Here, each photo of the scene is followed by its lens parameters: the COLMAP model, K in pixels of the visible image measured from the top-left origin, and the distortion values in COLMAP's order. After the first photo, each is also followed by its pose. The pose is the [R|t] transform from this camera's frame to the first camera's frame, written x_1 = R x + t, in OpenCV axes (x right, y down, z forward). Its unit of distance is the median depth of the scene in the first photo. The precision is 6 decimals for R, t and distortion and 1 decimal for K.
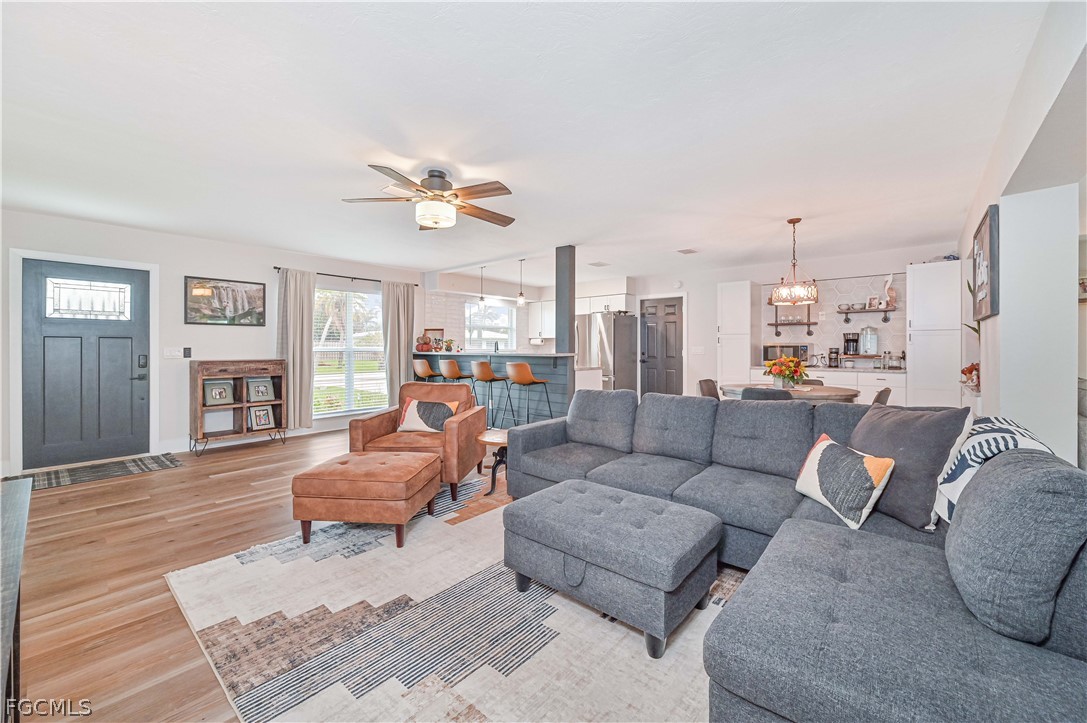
lens RADIAL K [[428.6, 0, 537.9], [0, 428.6, 348.5], [0, 0, 1]] dist [-0.001184, -0.000144]
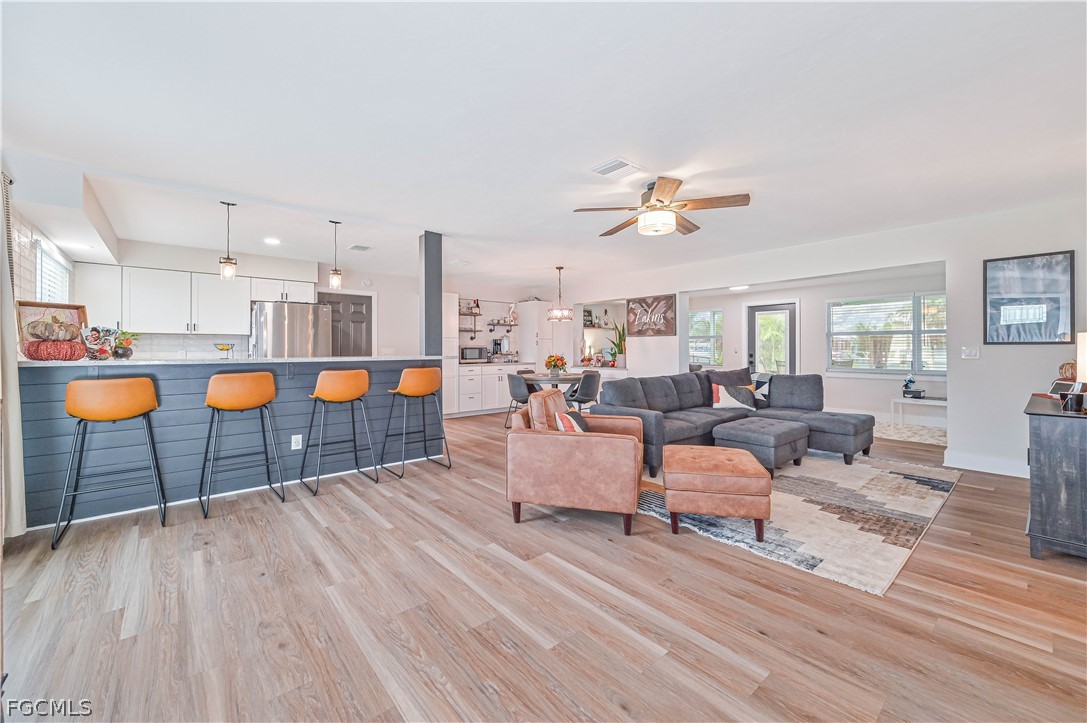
lens RADIAL K [[432.2, 0, 551.1], [0, 432.2, 347.8], [0, 0, 1]] dist [0.000875, 0.000031]
pose [[0.140685, 0.001707, 0.990053, -0.726903], [0.006806, 0.999973, -0.002691, -0.000332], [-0.990031, 0.007117, 0.140670, 0.603236]]
